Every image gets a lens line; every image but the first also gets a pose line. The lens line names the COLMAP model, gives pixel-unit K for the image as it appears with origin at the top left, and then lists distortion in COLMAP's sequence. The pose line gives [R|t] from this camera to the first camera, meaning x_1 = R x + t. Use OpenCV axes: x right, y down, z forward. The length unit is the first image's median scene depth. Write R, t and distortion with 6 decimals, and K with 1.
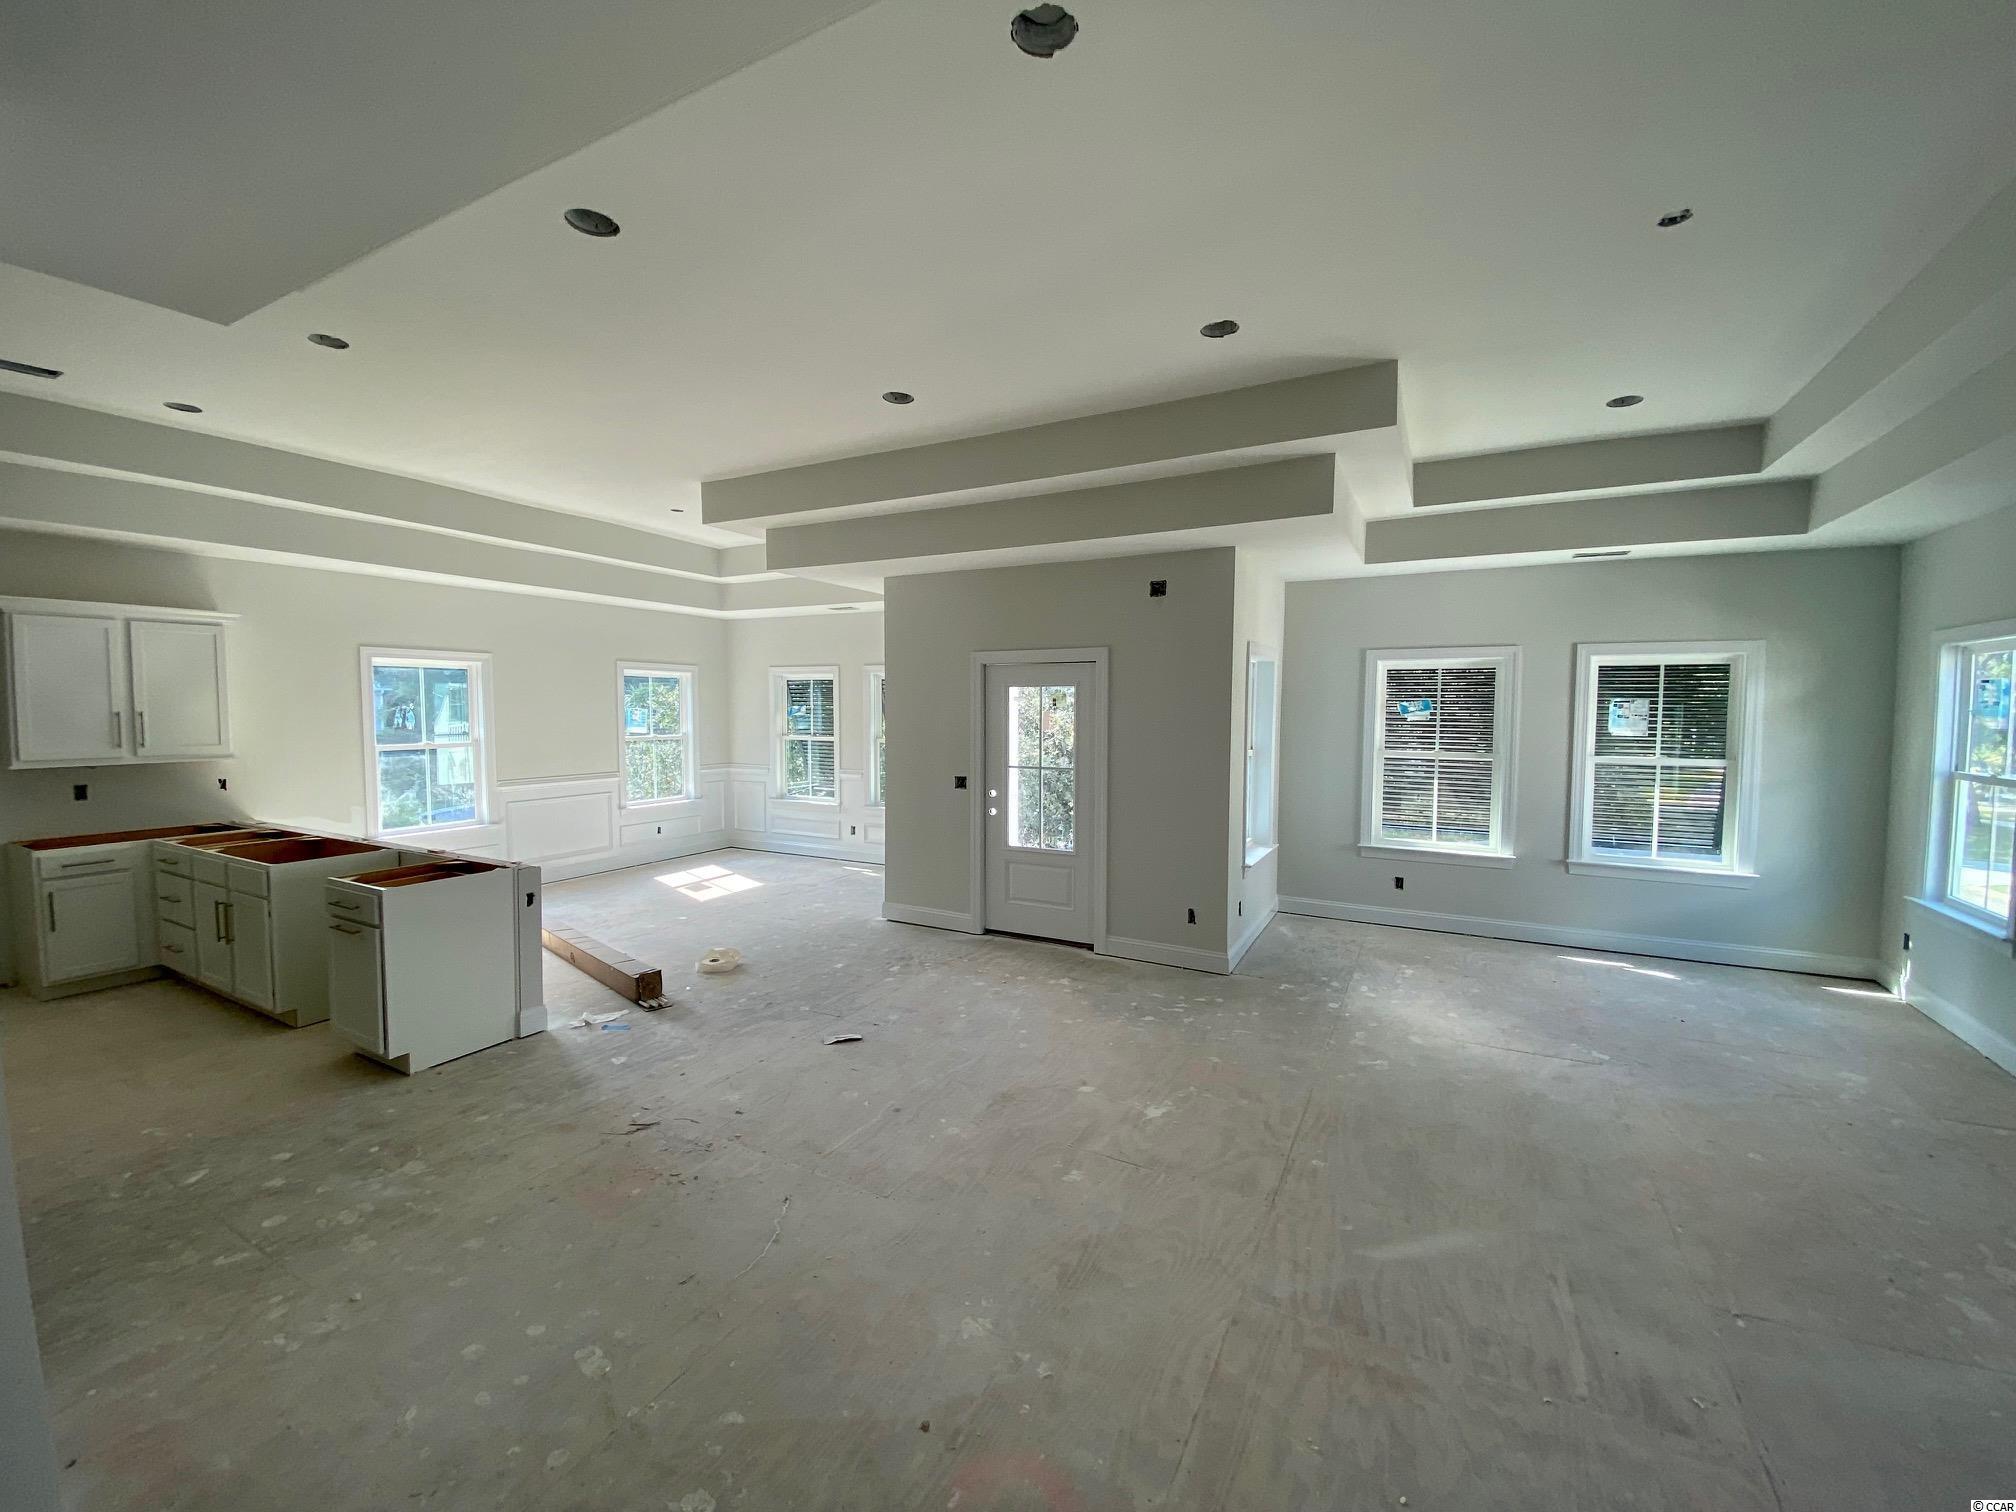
lens RADIAL K [[818.0, 0, 1011.7], [0, 818.0, 752.9], [0, 0, 1]] dist [-0.002177, -0.001018]
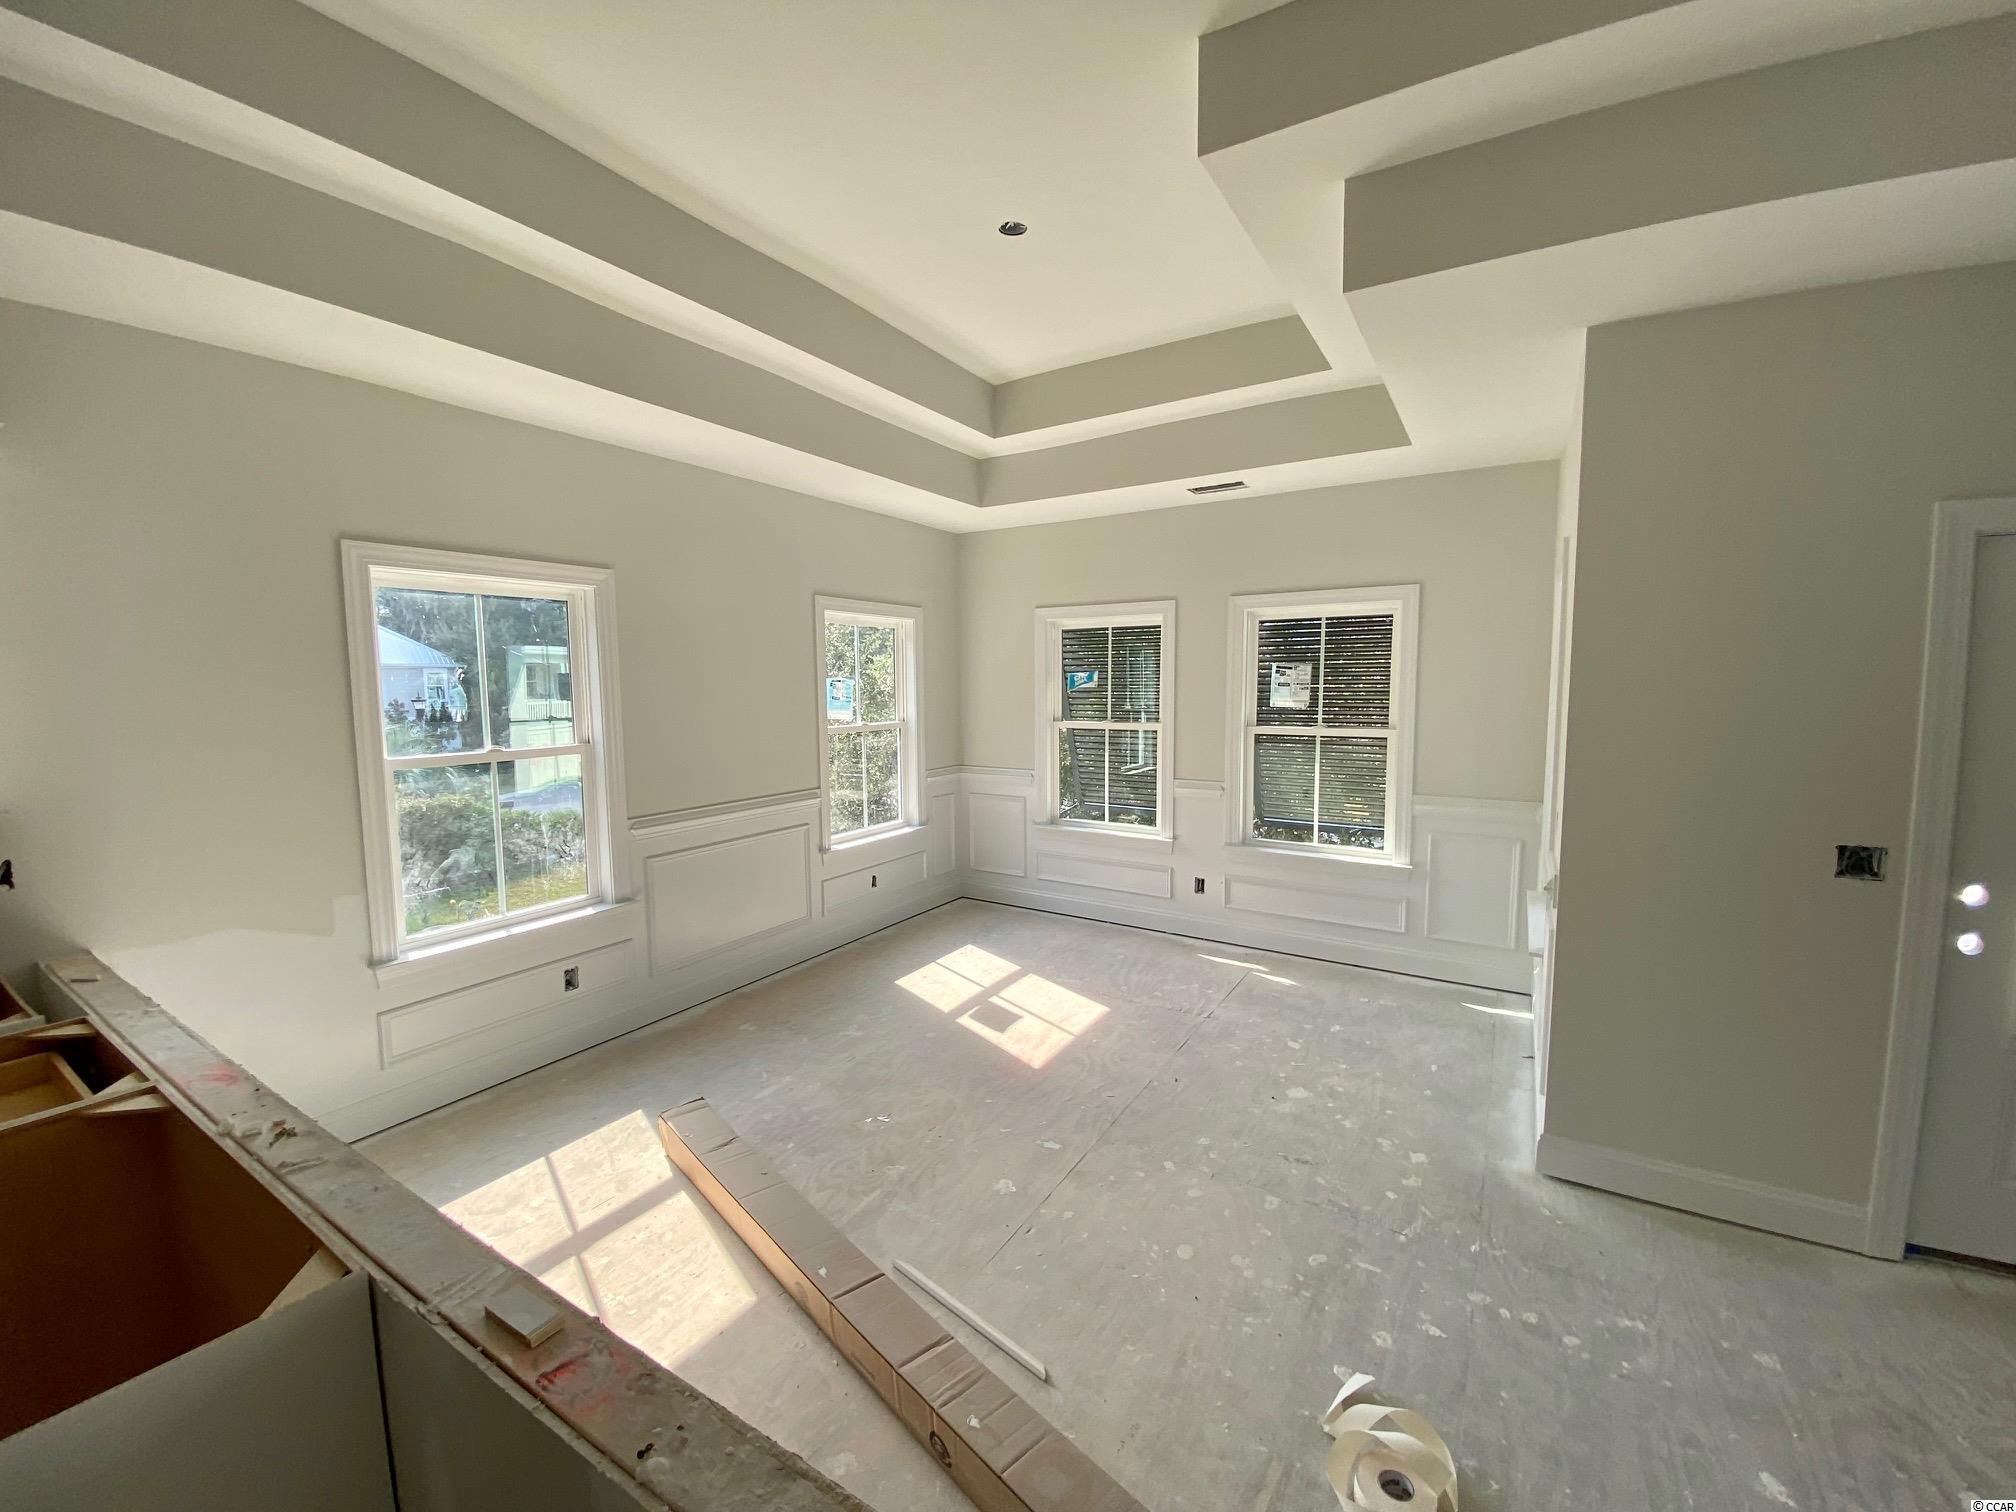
lens RADIAL K [[818.0, 0, 1011.0], [0, 818.0, 753.9], [0, 0, 1]] dist [-0.002177, -0.001018]
pose [[0.997737, -0.002865, -0.067178, -0.363666], [0.005236, 0.999368, 0.035146, -0.024735], [0.067035, -0.035418, 0.997122, 0.518310]]
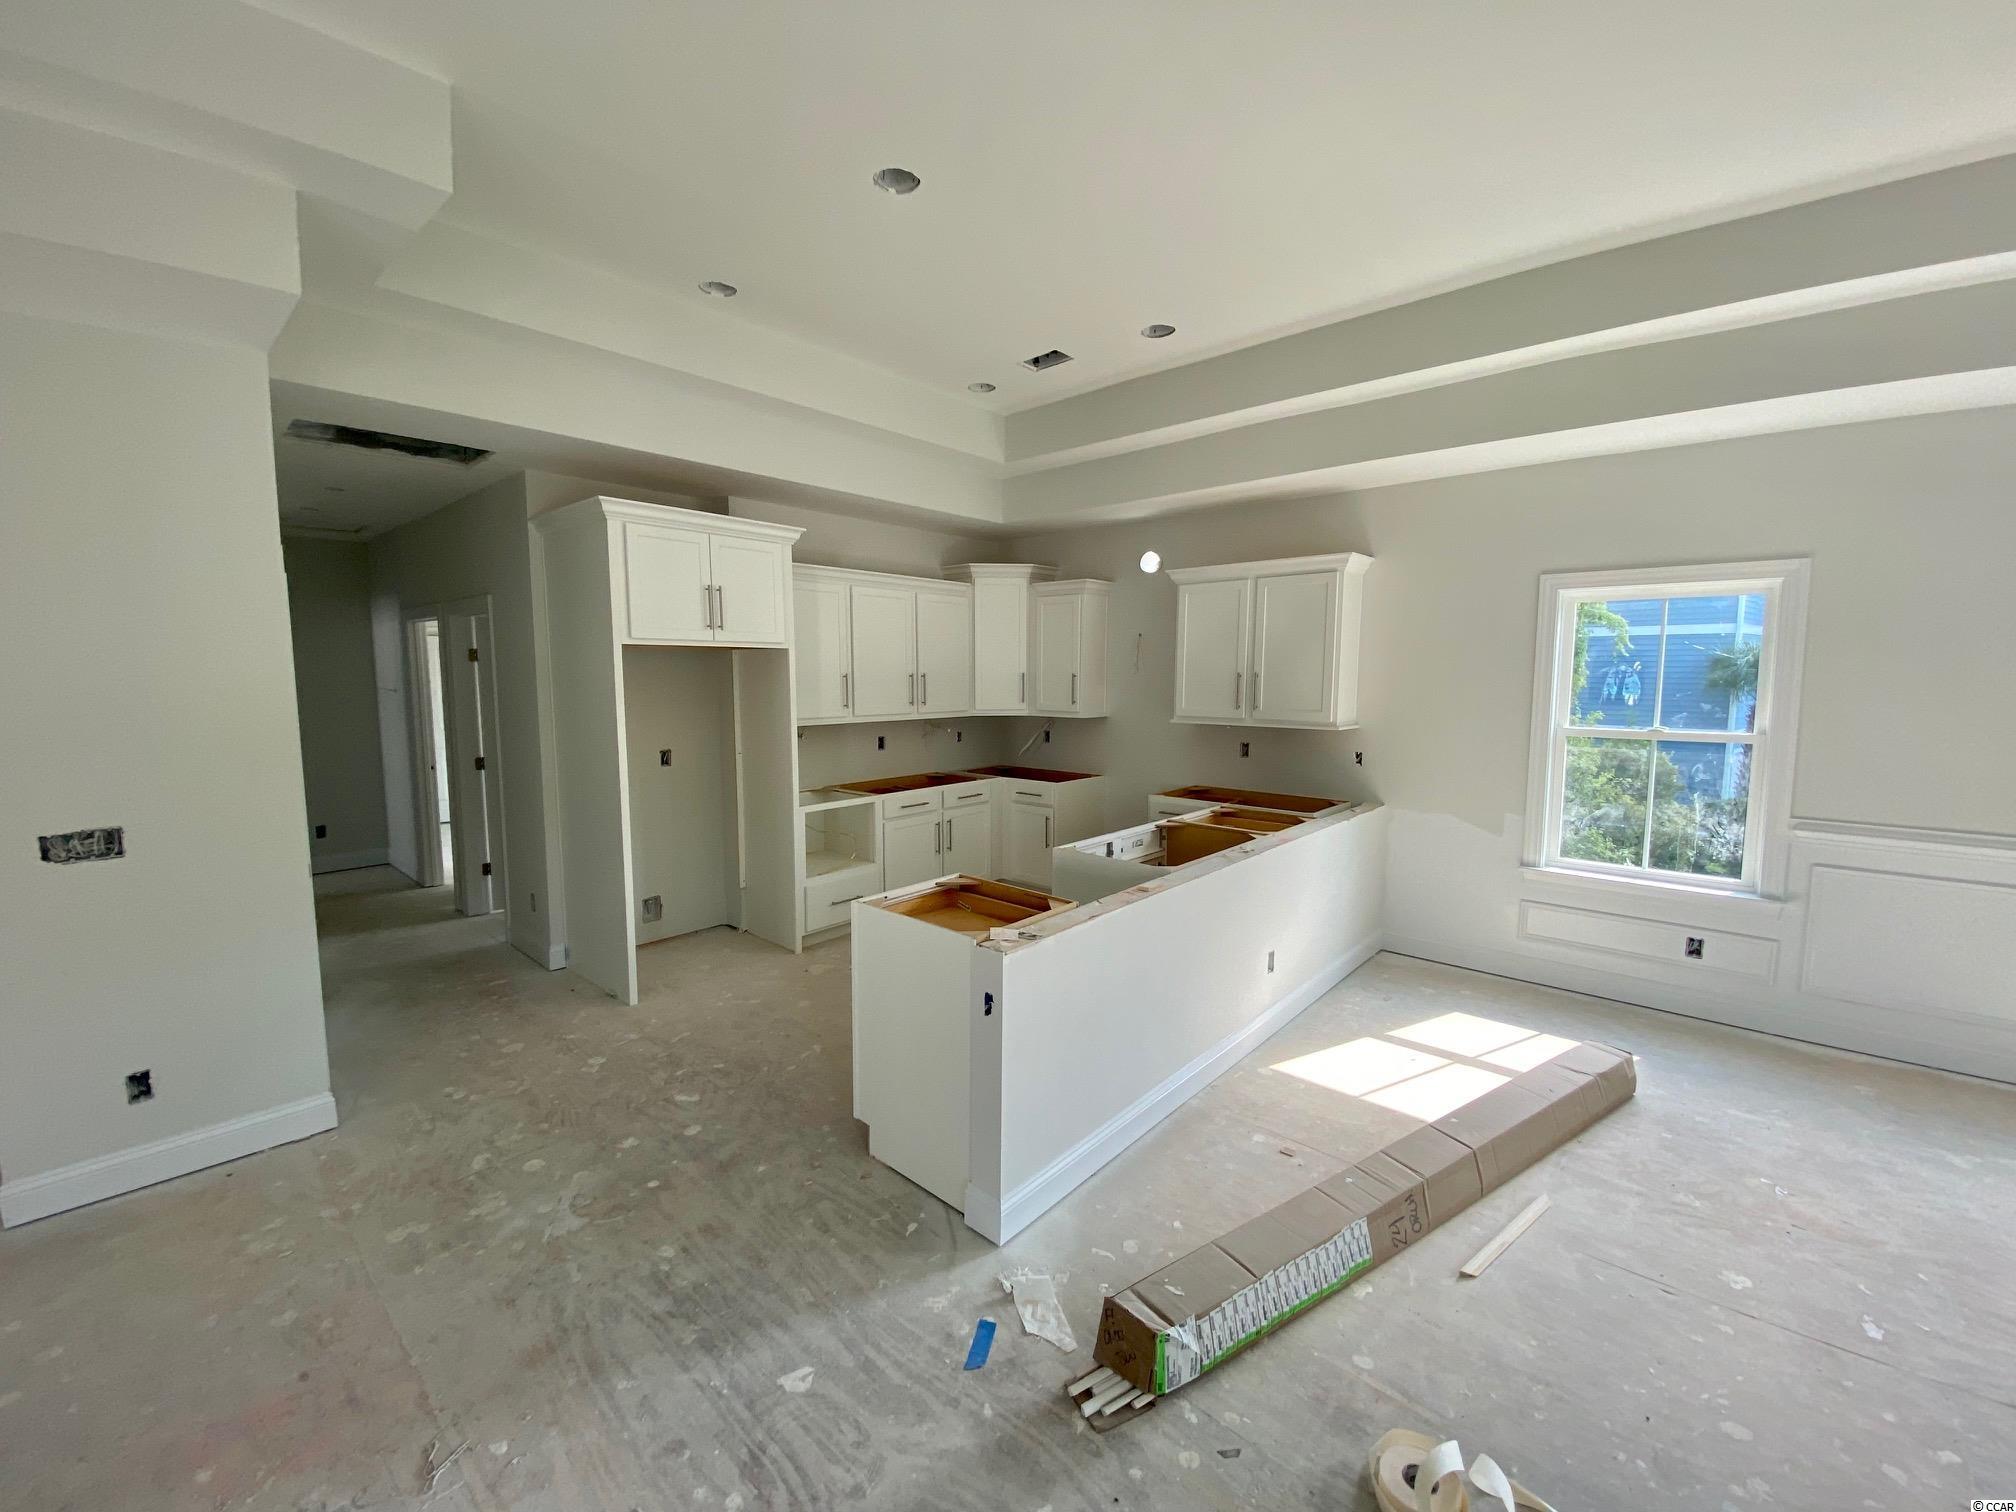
lens RADIAL K [[818.0, 0, 1009.5], [0, 818.0, 756.5], [0, 0, 1]] dist [-0.002177, -0.001018]
pose [[-0.240876, 0.094217, -0.965972, -0.042628], [-0.059299, 0.991989, 0.111541, -0.030062], [0.968743, 0.084148, -0.233360, 0.672477]]
